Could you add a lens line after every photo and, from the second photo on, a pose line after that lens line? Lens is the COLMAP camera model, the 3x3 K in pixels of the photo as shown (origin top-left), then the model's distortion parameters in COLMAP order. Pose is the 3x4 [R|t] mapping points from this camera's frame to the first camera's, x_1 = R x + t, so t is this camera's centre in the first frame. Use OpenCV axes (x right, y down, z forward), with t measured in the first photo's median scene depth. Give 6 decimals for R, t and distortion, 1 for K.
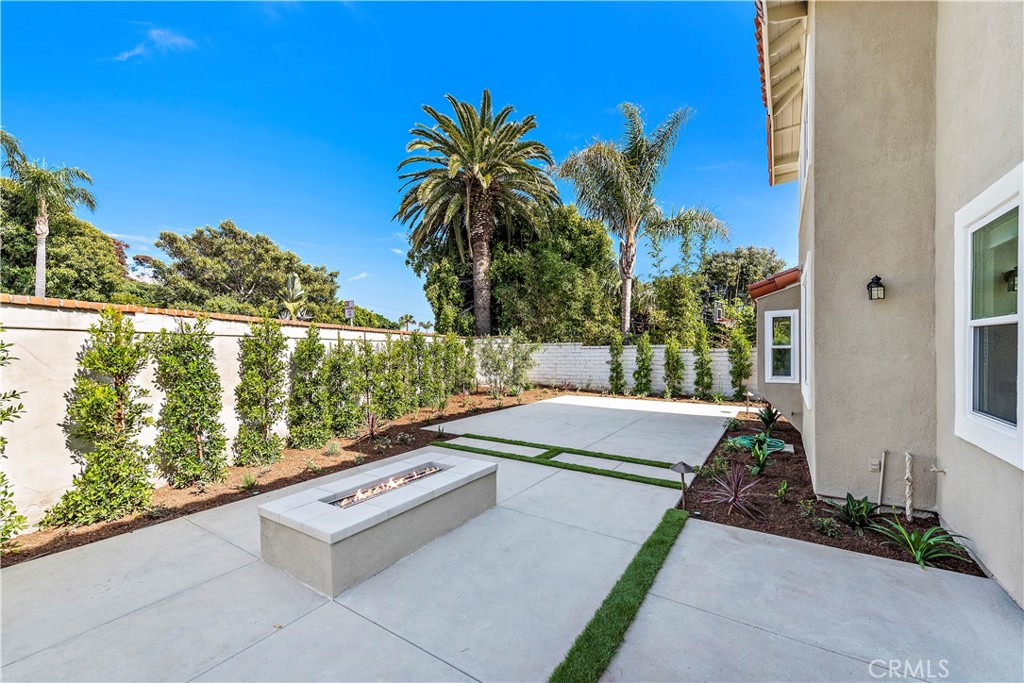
lens RADIAL K [[416.8, 0, 514.5], [0, 416.8, 348.5], [0, 0, 1]] dist [-0.000156, -0.000042]
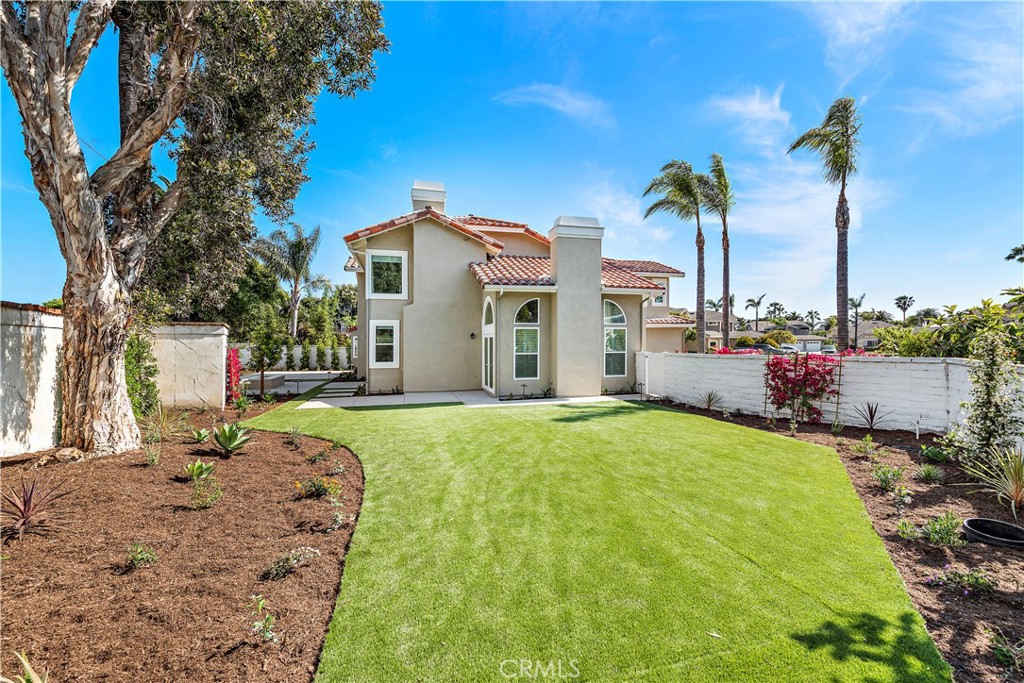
lens RADIAL K [[416.8, 0, 514.5], [0, 416.8, 348.5], [0, 0, 1]] dist [-0.000156, -0.000042]
pose [[0.680107, -0.002606, 0.733109, -0.473898], [-0.005707, 0.999945, 0.008849, -0.015425], [-0.733091, -0.010202, 0.680054, -1.093158]]
